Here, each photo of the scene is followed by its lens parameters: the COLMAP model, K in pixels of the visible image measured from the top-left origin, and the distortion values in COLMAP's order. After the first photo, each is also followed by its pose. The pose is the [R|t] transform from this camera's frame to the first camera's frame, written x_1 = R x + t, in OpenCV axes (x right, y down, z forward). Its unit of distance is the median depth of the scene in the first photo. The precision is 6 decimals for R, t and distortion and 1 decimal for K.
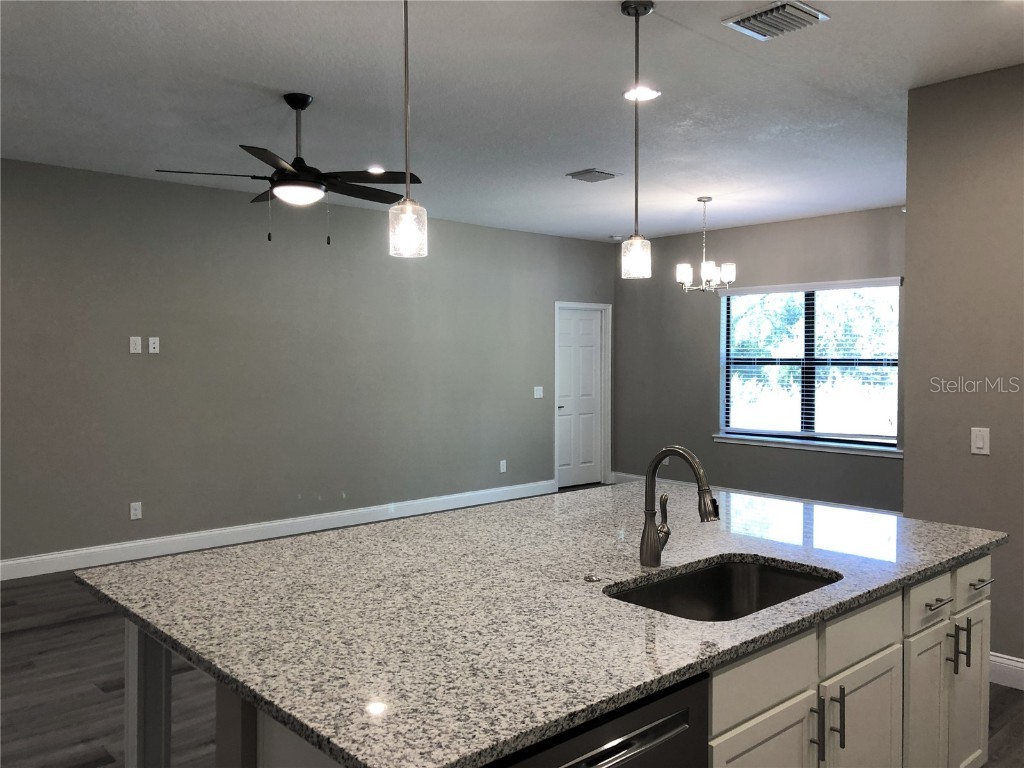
lens RADIAL K [[842.5, 0, 506.3], [0, 842.5, 375.6], [0, 0, 1]] dist [0.045733, -0.045248]
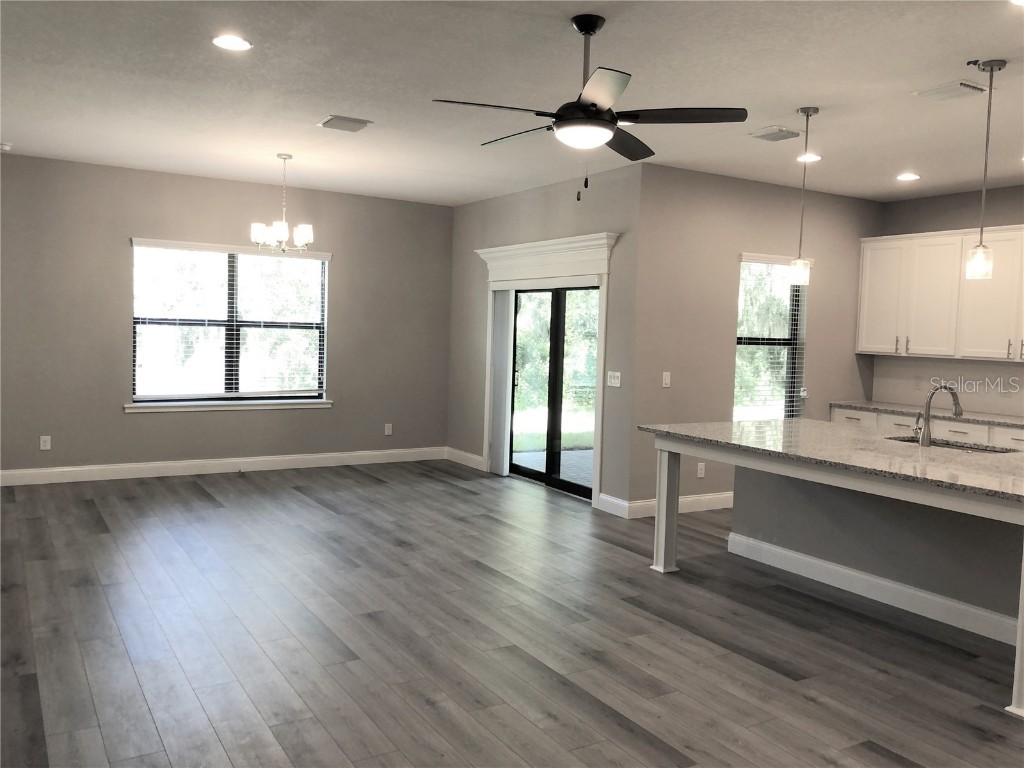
lens RADIAL K [[842.5, 0, 513.6], [0, 842.5, 377.5], [0, 0, 1]] dist [0.045733, -0.045248]
pose [[0.178181, -0.051862, 0.982630, -0.587966], [-0.007551, 0.998509, 0.054070, -0.009271], [-0.983969, -0.017054, 0.177523, 0.489415]]
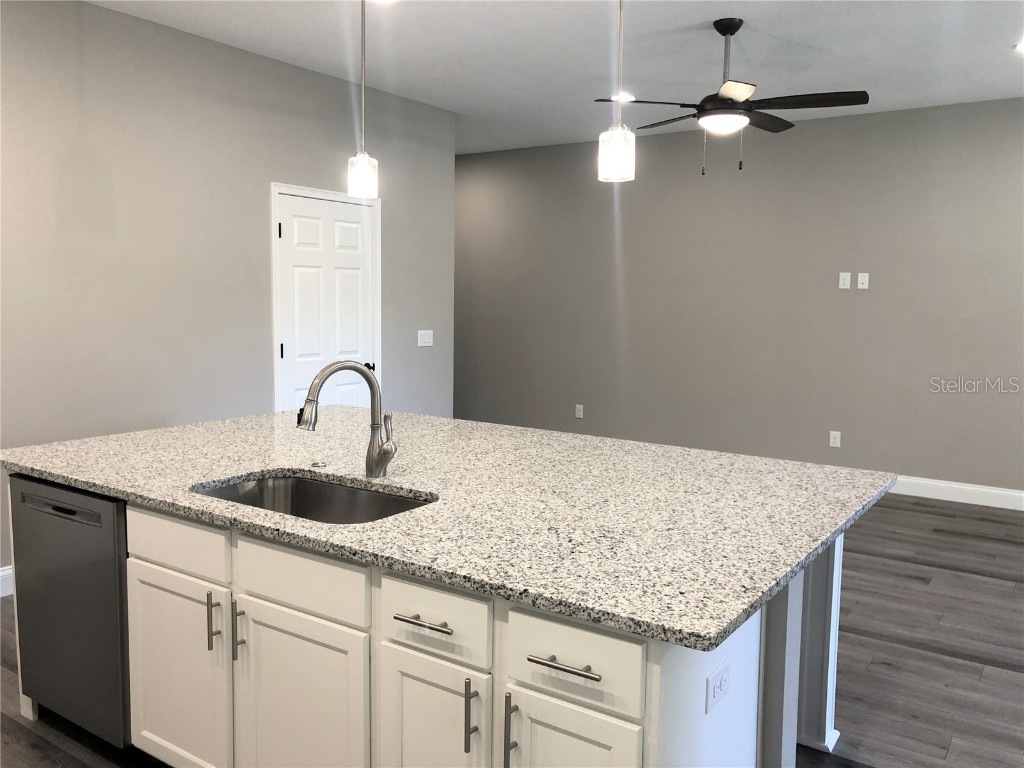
lens RADIAL K [[842.5, 0, 525.2], [0, 842.5, 388.7], [0, 0, 1]] dist [0.045733, -0.045248]
pose [[0.243169, 0.113889, -0.963275, 0.371551], [-0.039511, 0.993422, 0.107479, -0.000900], [0.969179, 0.011924, 0.246069, 0.283861]]
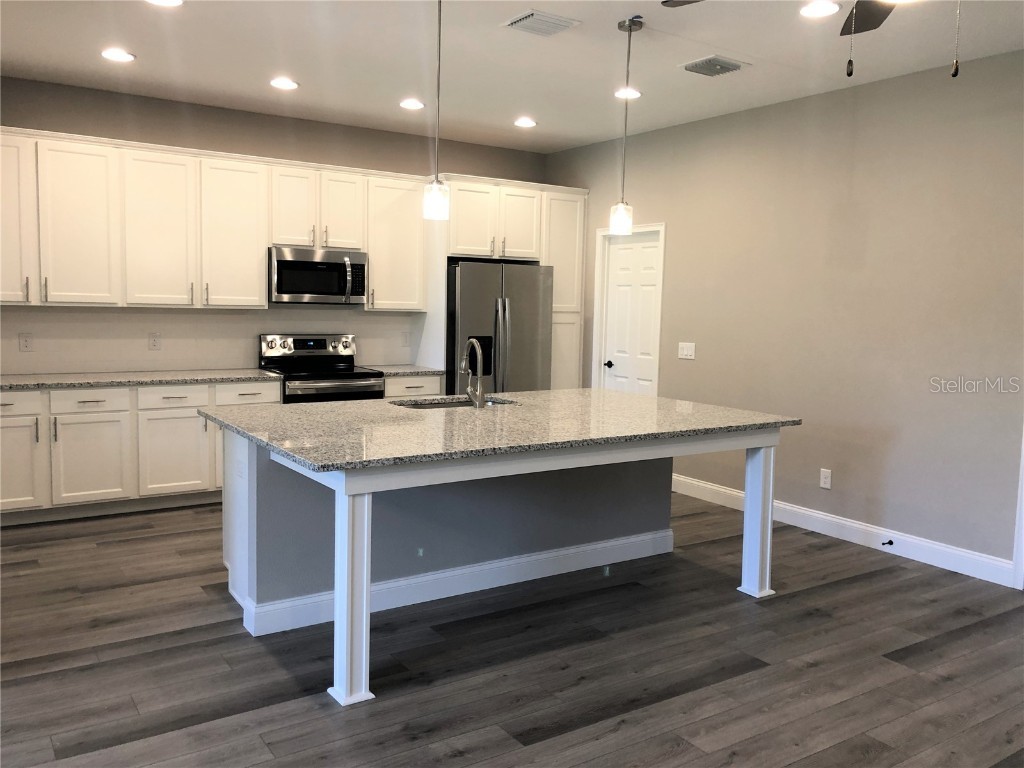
lens RADIAL K [[842.5, 0, 515.2], [0, 842.5, 380.3], [0, 0, 1]] dist [0.045733, -0.045248]
pose [[-0.990657, -0.035017, 0.131808, -0.041825], [-0.019187, 0.992647, 0.119511, -0.014170], [-0.135024, 0.115865, -0.984045, 0.842518]]
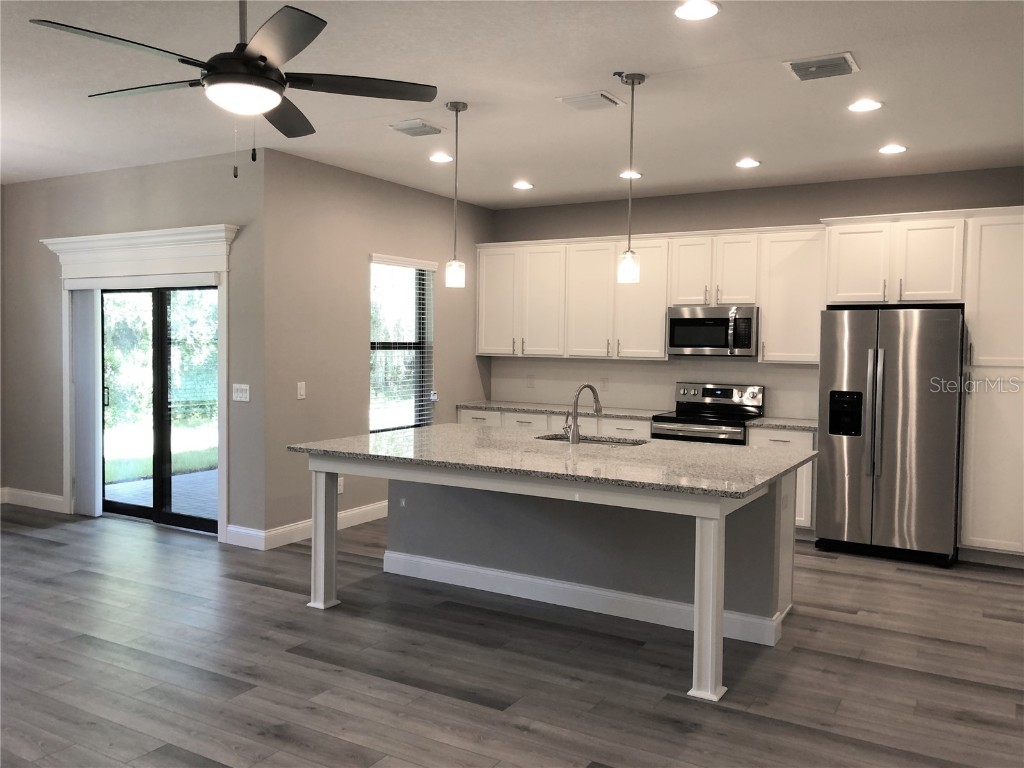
lens RADIAL K [[842.5, 0, 514.9], [0, 842.5, 375.7], [0, 0, 1]] dist [0.045733, -0.045248]
pose [[-0.306660, -0.042403, 0.950874, -0.518841], [0.010569, 0.998794, 0.047948, -0.010522], [-0.951760, 0.024754, -0.305842, 0.538342]]
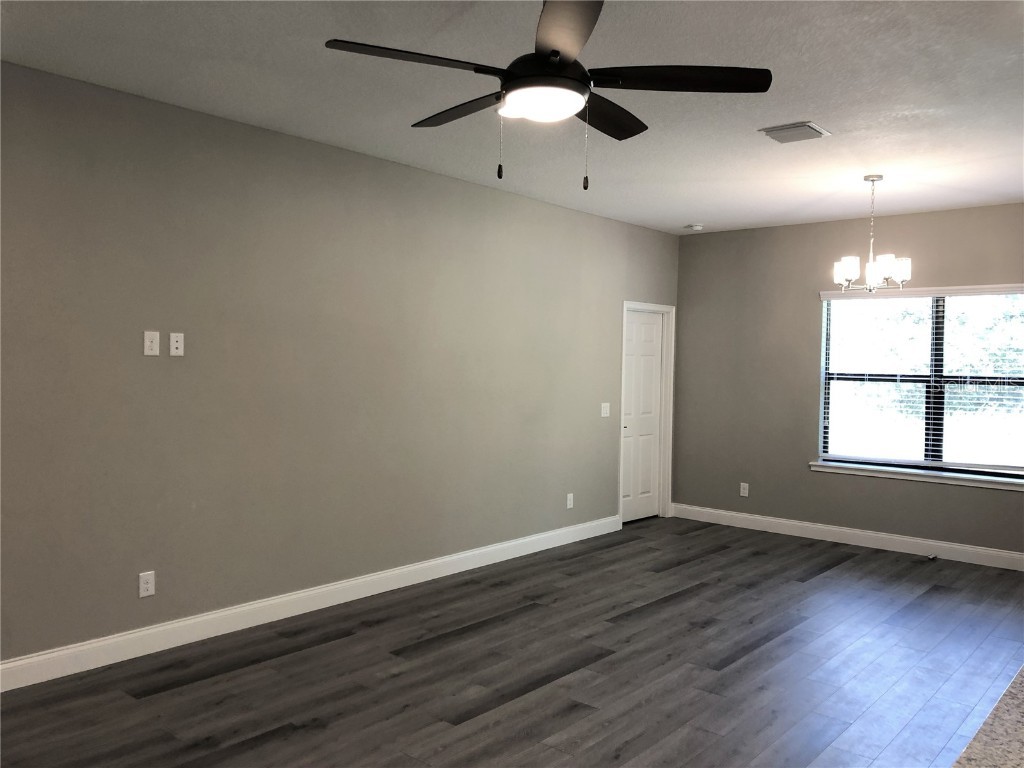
lens RADIAL K [[842.5, 0, 517.8], [0, 842.5, 378.9], [0, 0, 1]] dist [0.045733, -0.045248]
pose [[0.989385, 0.015334, 0.144508, -0.186742], [-0.014939, 0.999881, -0.003816, -0.007103], [-0.144549, 0.001617, 0.989496, 0.212192]]
